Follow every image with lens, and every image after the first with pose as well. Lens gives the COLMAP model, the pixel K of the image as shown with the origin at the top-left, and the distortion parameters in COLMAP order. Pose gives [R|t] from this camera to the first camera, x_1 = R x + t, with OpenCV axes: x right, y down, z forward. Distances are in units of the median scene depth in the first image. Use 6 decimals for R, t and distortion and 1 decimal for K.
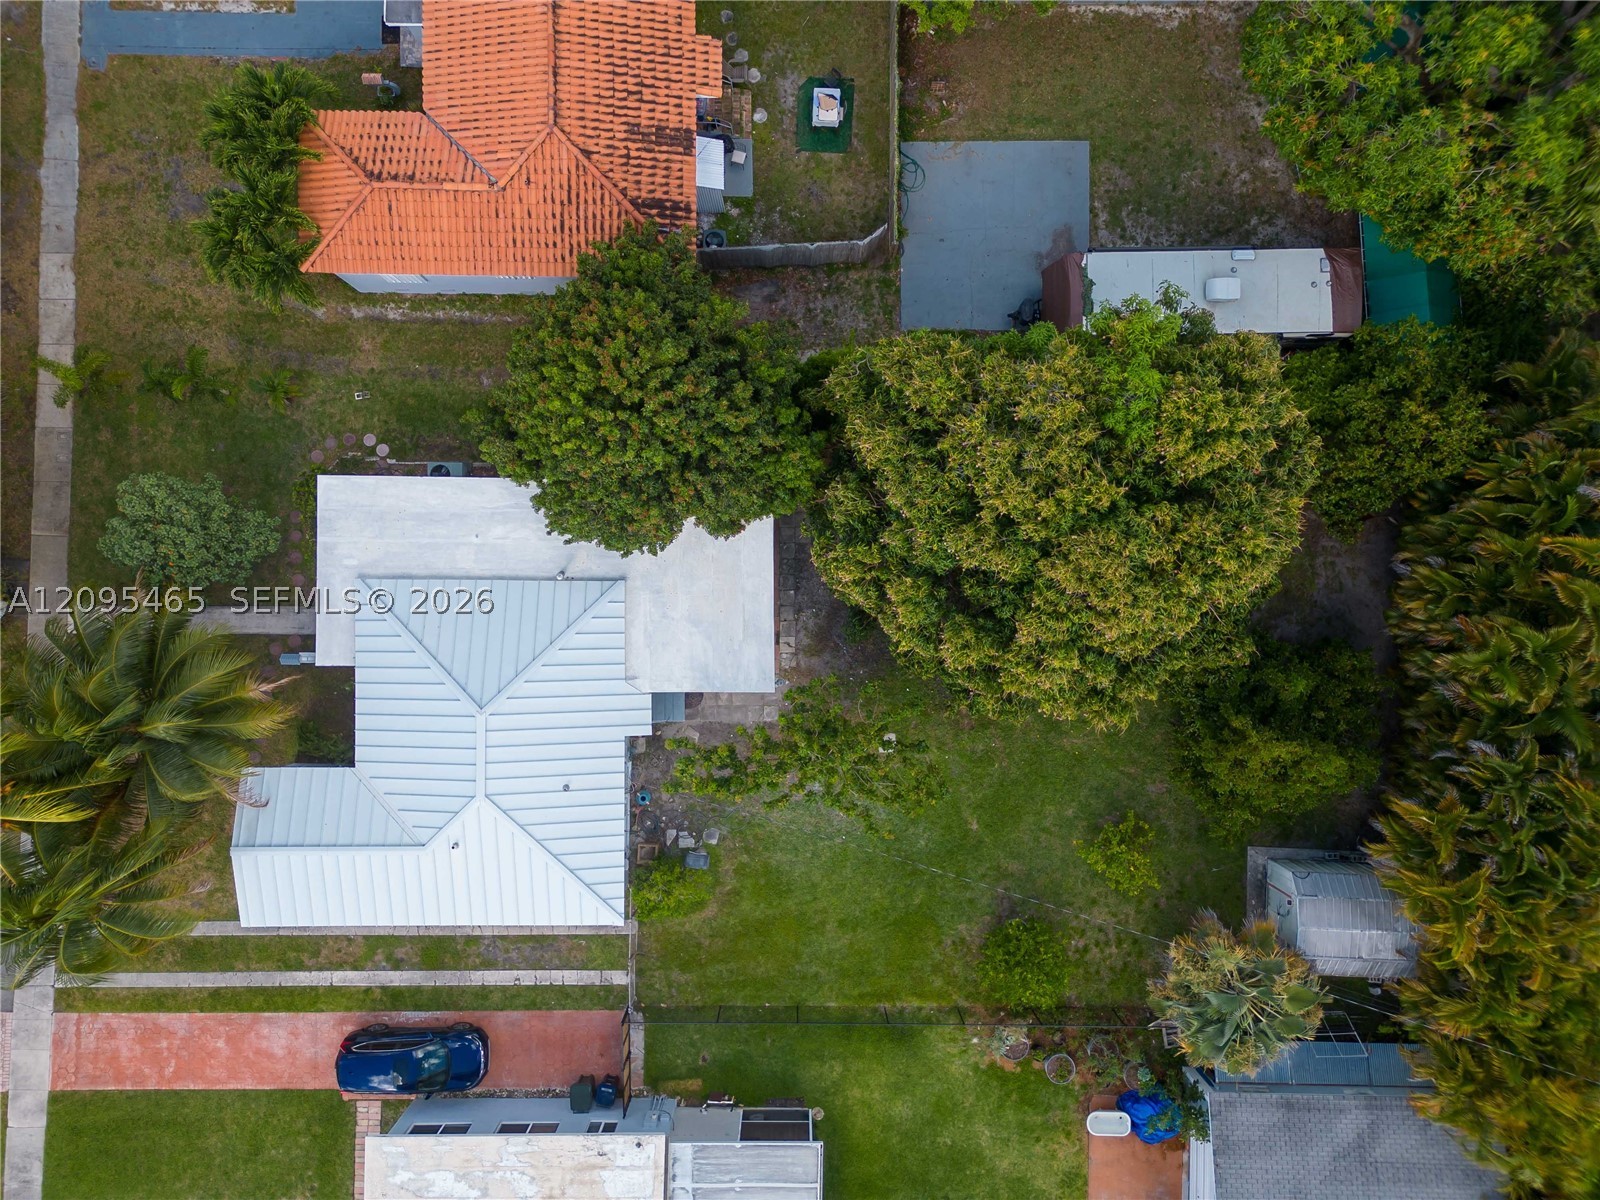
lens RADIAL K [[1116.4, 0, 800.0], [0, 1116.4, 600.0], [0, 0, 1]] dist [0.059978, -0.002389]
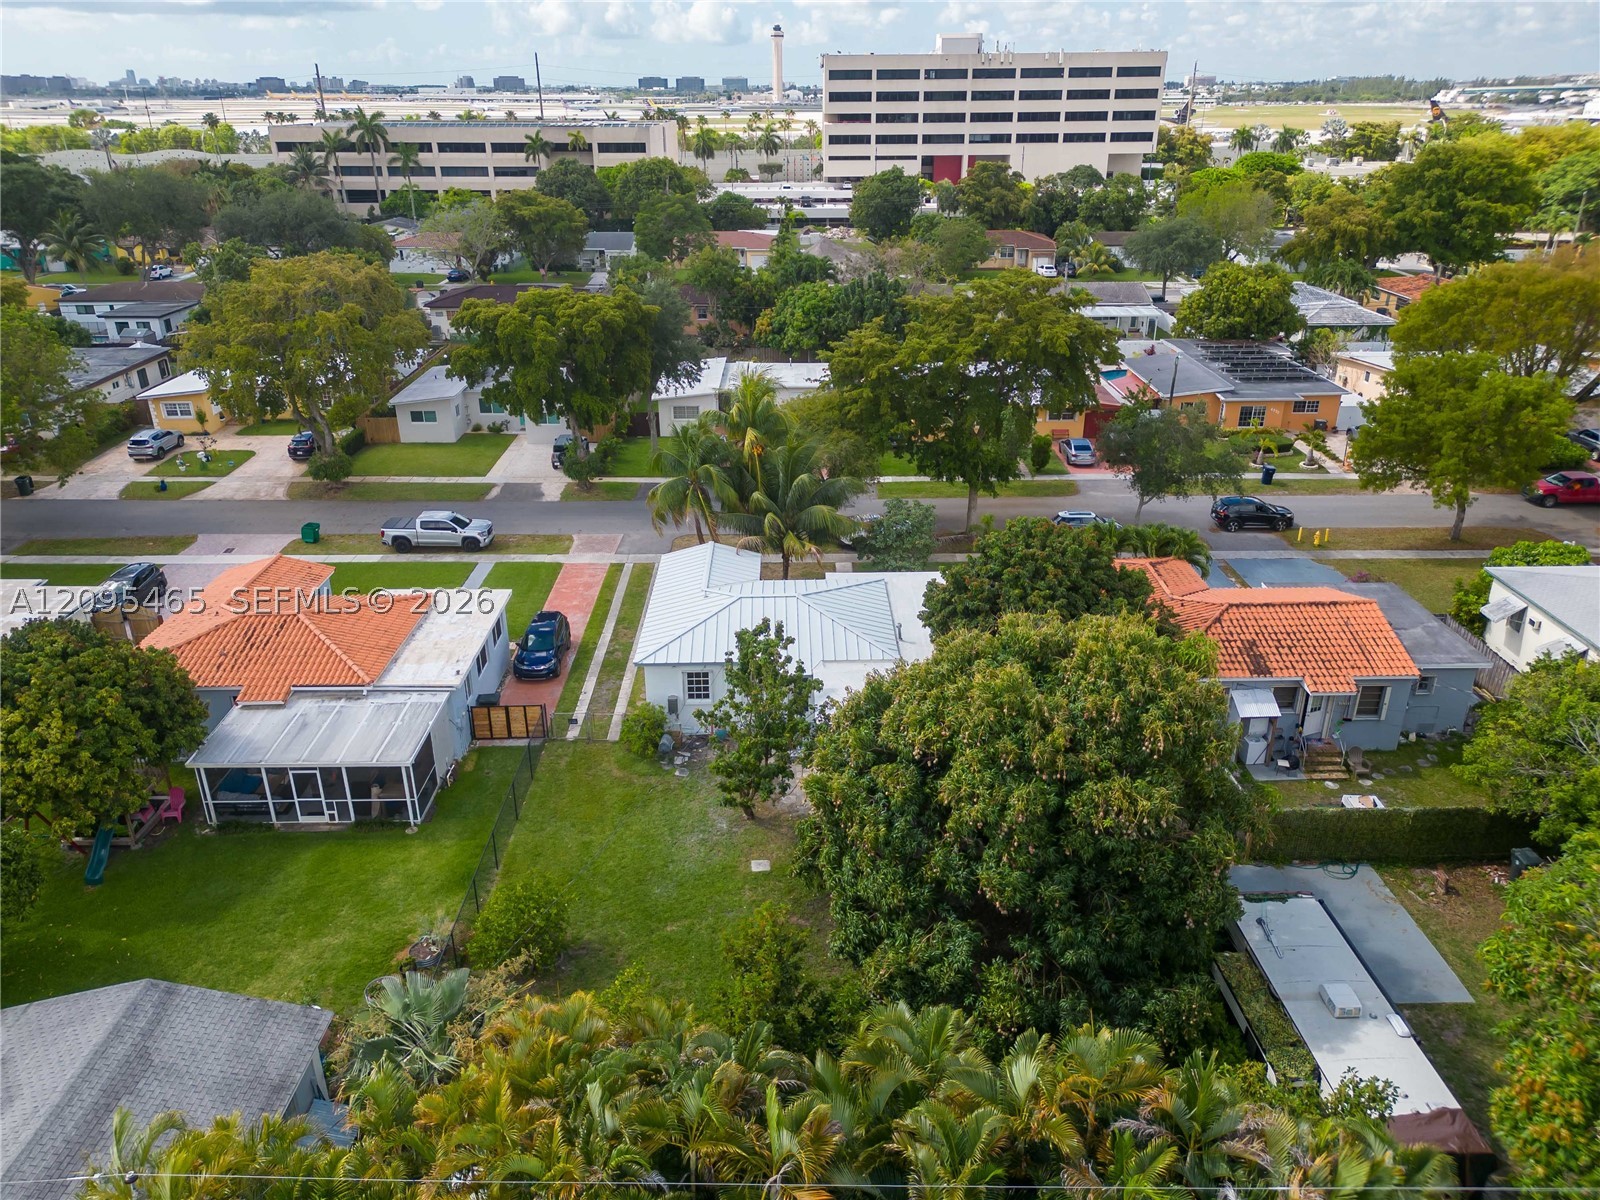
lens RADIAL K [[1139.6, 0, 802.0], [0, 1139.6, 634.4], [0, 0, 1]] dist [0.021006, -0.001758]
pose [[0.019789, 0.422803, -0.906006, 1.014373], [-0.999716, 0.020388, -0.012321, 0.112373], [0.013262, 0.905992, 0.423086, 0.427826]]
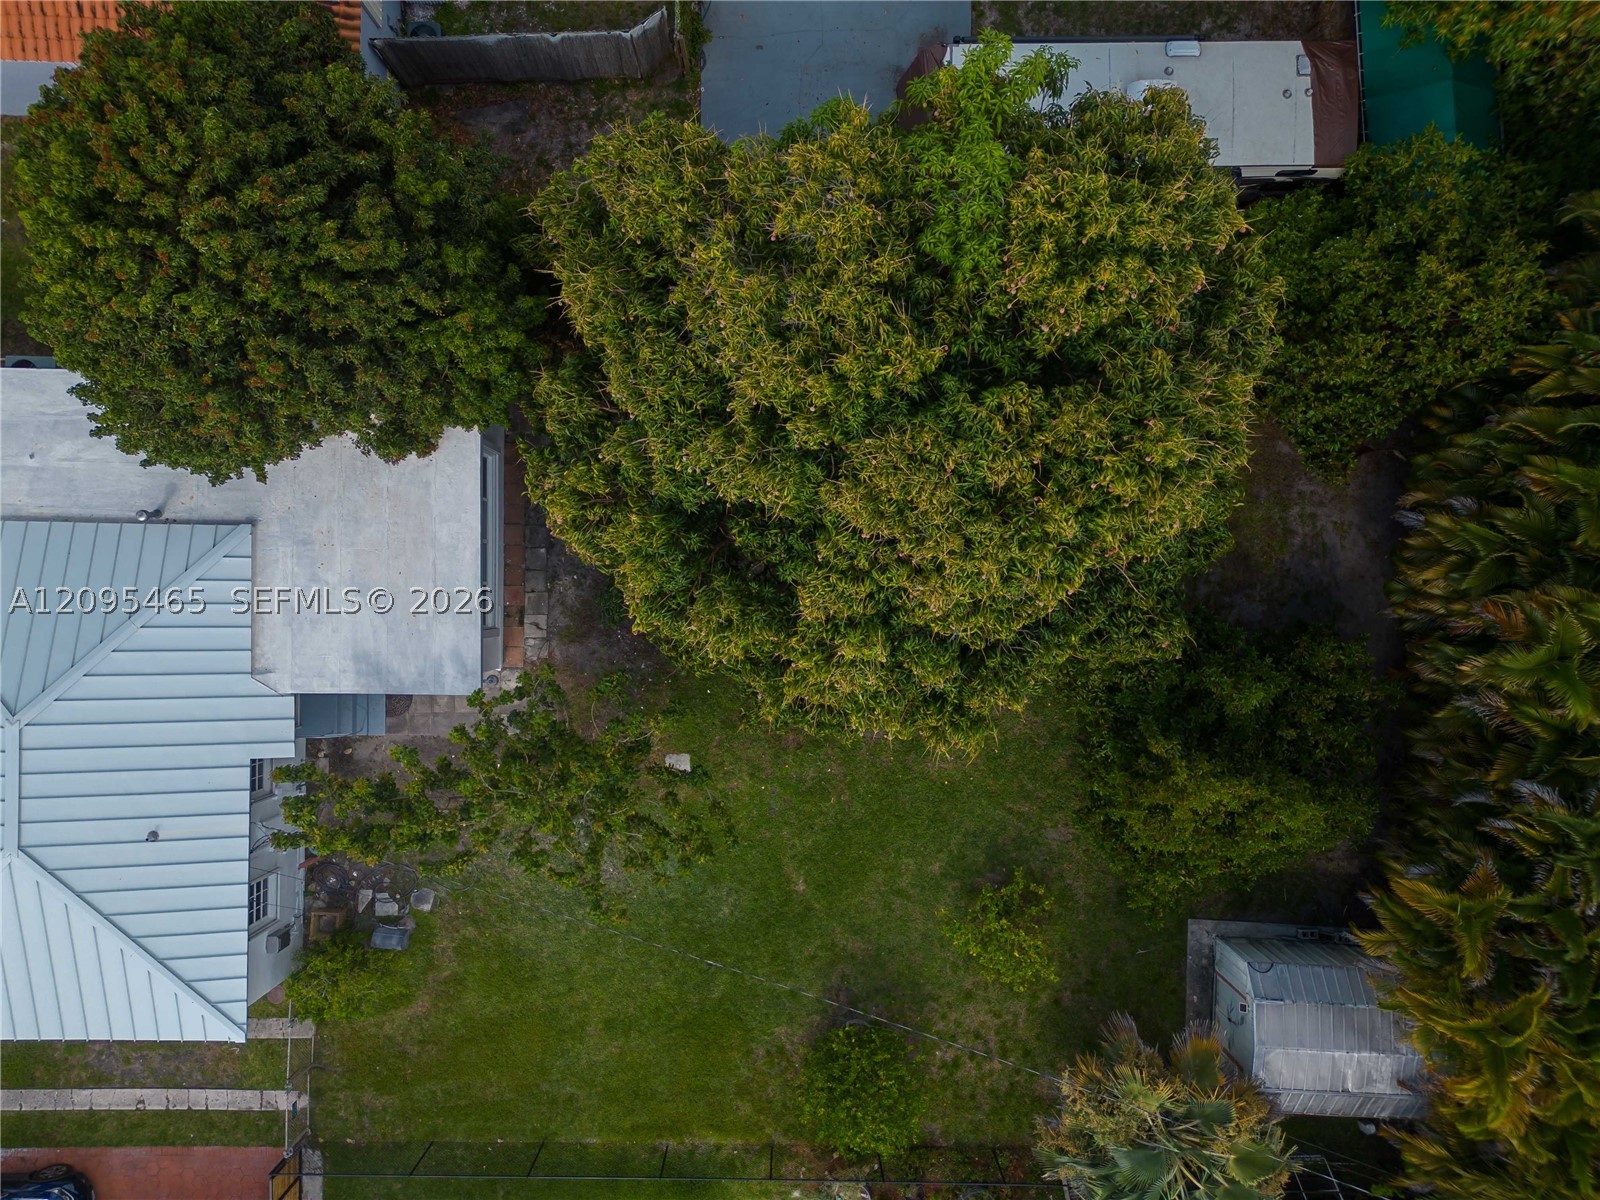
lens RADIAL K [[1101.5, 0, 800.0], [0, 1101.5, 600.0], [0, 0, 1]] dist [0.056719, -0.029075]
pose [[0.999928, 0.008986, -0.007937, 0.176536], [-0.008971, 0.999958, 0.001953, 0.023342], [0.007954, -0.001882, 0.999967, 0.341312]]
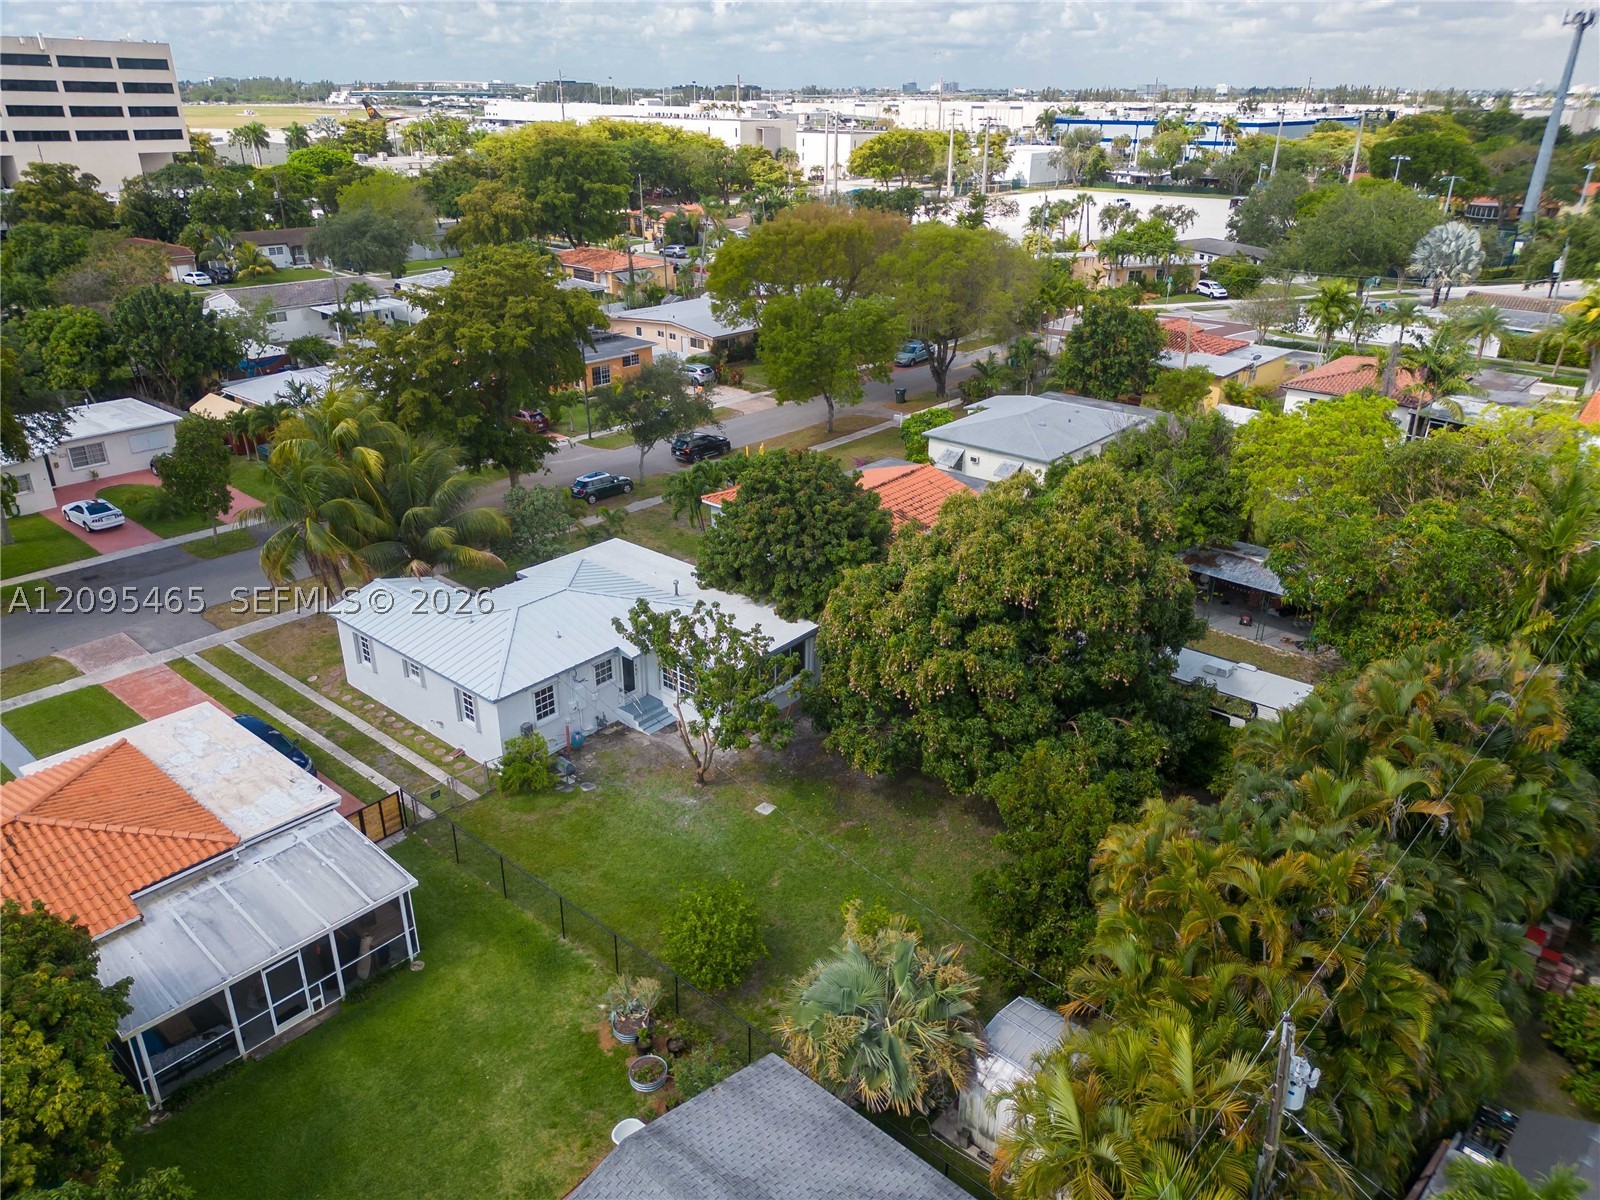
lens RADIAL K [[1138.0, 0, 800.0], [0, 1138.0, 600.0], [0, 0, 1]] dist [-0.000701, 0.040138]
pose [[0.757087, 0.262175, -0.598400, 0.763857], [-0.653252, 0.316345, -0.687886, 0.861333], [0.008955, 0.911696, 0.410767, 0.428154]]
